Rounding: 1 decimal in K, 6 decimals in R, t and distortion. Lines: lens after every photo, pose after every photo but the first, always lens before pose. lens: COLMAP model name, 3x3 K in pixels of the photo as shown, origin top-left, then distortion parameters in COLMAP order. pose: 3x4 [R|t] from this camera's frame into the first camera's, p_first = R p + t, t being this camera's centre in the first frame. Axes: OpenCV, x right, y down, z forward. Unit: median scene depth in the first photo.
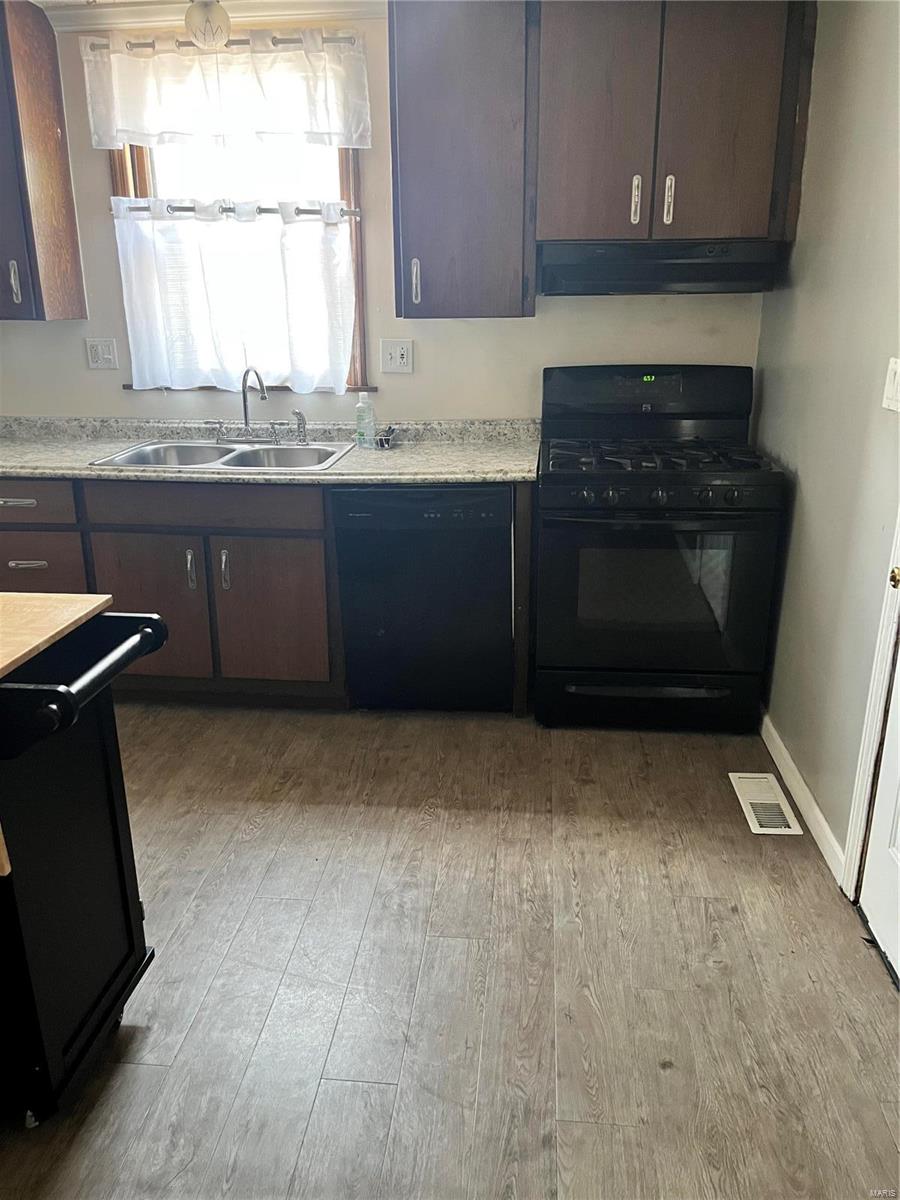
lens RADIAL K [[902.3, 0, 462.2], [0, 902.3, 608.2], [0, 0, 1]] dist [0.066689, -0.090610]
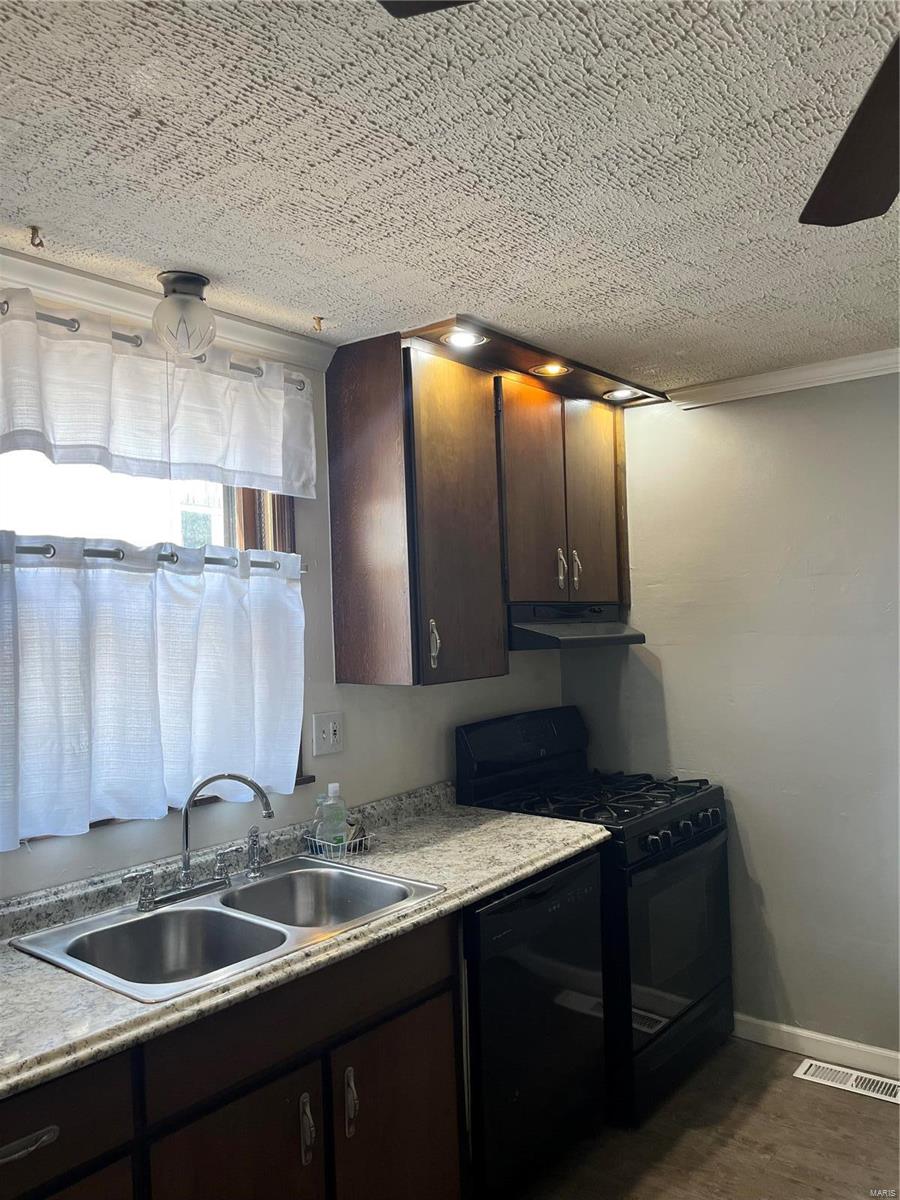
lens RADIAL K [[902.3, 0, 451.0], [0, 902.3, 595.5], [0, 0, 1]] dist [0.066689, -0.090610]
pose [[0.550747, 0.011973, 0.834586, -0.718802], [0.298916, 0.930749, -0.210609, -0.203862], [-0.779312, 0.365464, 0.509028, 0.501035]]
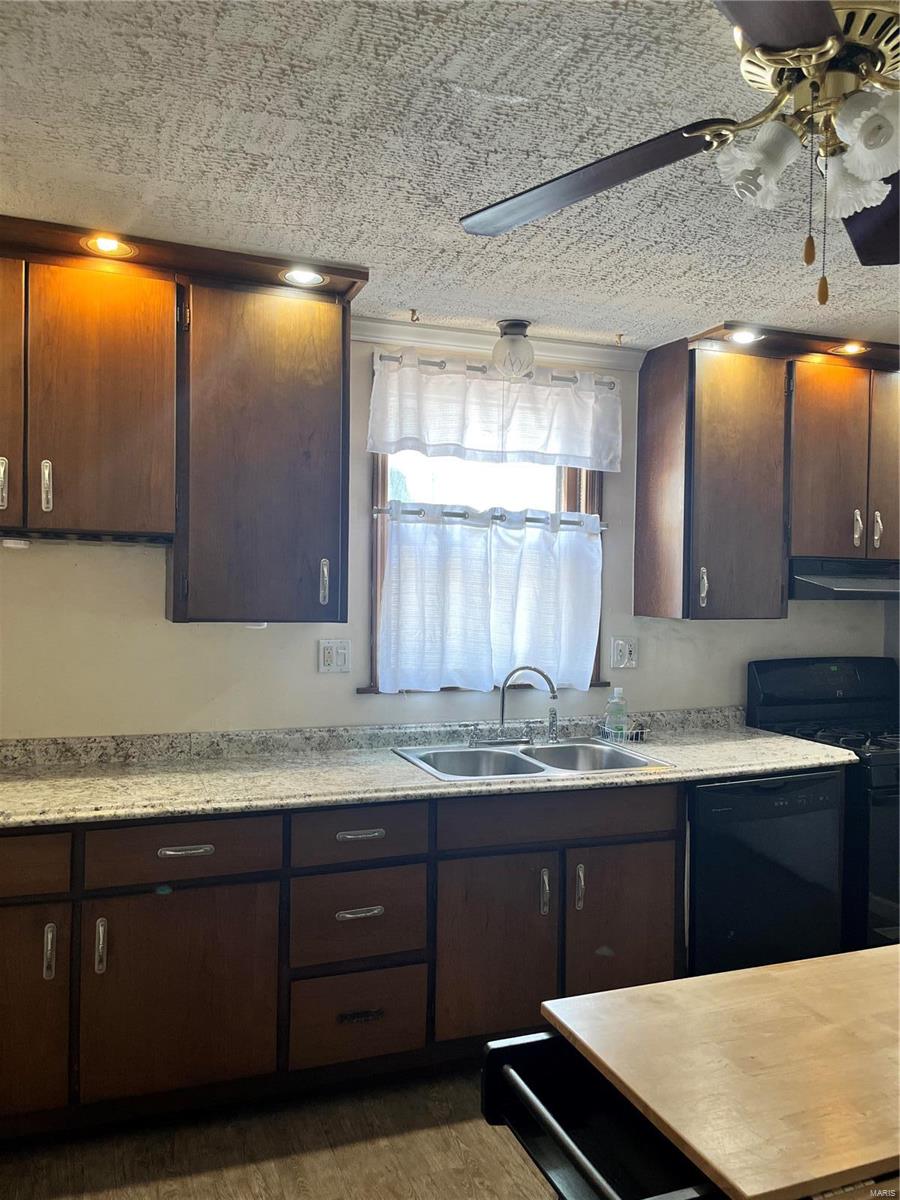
lens RADIAL K [[902.3, 0, 455.5], [0, 902.3, 607.3], [0, 0, 1]] dist [0.066689, -0.090610]
pose [[0.892442, 0.006779, 0.451111, -0.759606], [0.129204, 0.954167, -0.269946, -0.077820], [-0.432266, 0.299197, 0.850663, 0.200664]]
